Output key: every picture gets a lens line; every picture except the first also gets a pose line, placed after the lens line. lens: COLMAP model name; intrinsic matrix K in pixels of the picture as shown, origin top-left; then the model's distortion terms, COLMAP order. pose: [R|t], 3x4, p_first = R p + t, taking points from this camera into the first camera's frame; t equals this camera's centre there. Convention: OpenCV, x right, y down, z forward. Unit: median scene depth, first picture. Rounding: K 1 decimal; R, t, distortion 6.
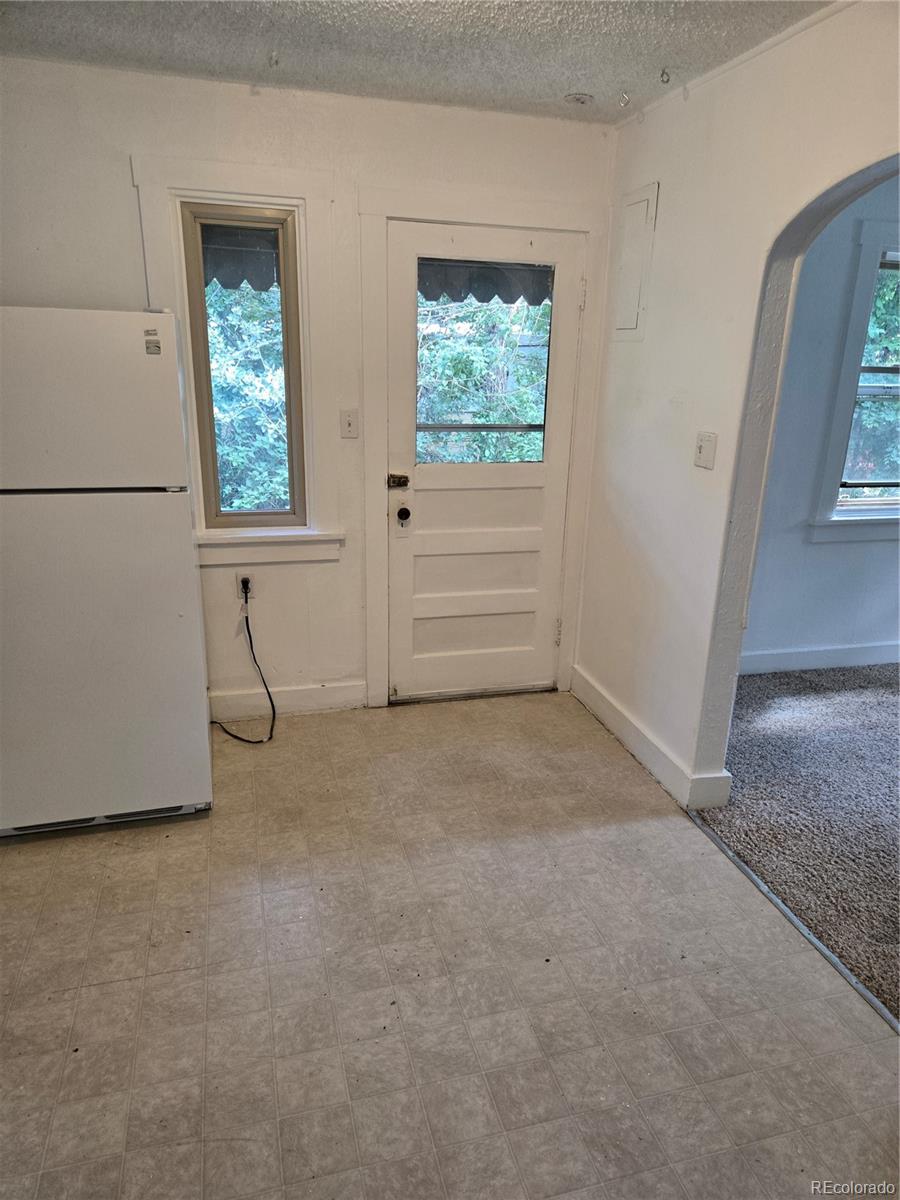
lens RADIAL K [[805.0, 0, 447.4], [0, 805.0, 600.0], [0, 0, 1]] dist [0.044103, -0.026741]
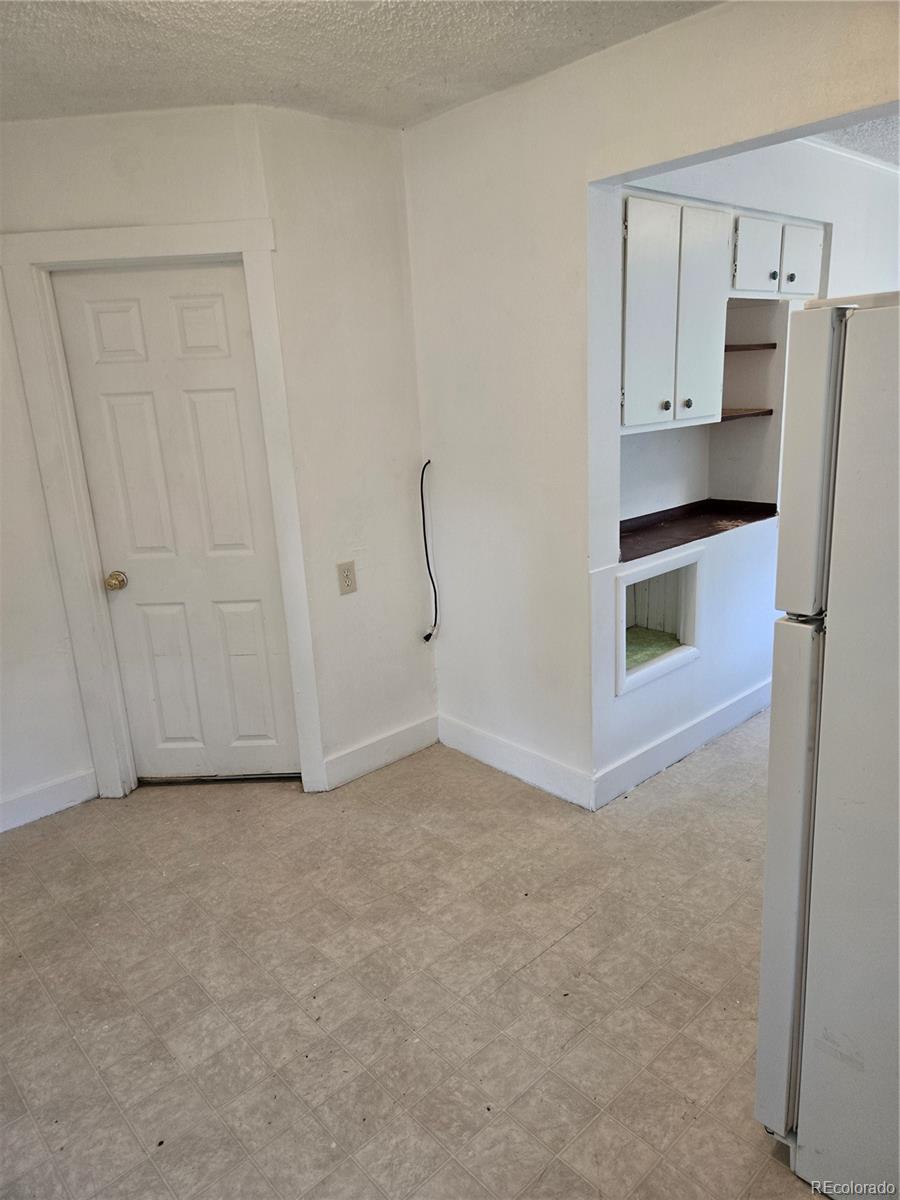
lens RADIAL K [[805.0, 0, 445.4], [0, 805.0, 597.2], [0, 0, 1]] dist [0.044103, -0.026741]
pose [[-0.887360, 0.144993, -0.437686, 0.162839], [-0.109663, 0.855661, 0.505786, -0.491912], [0.447846, 0.496812, -0.743379, 1.591461]]
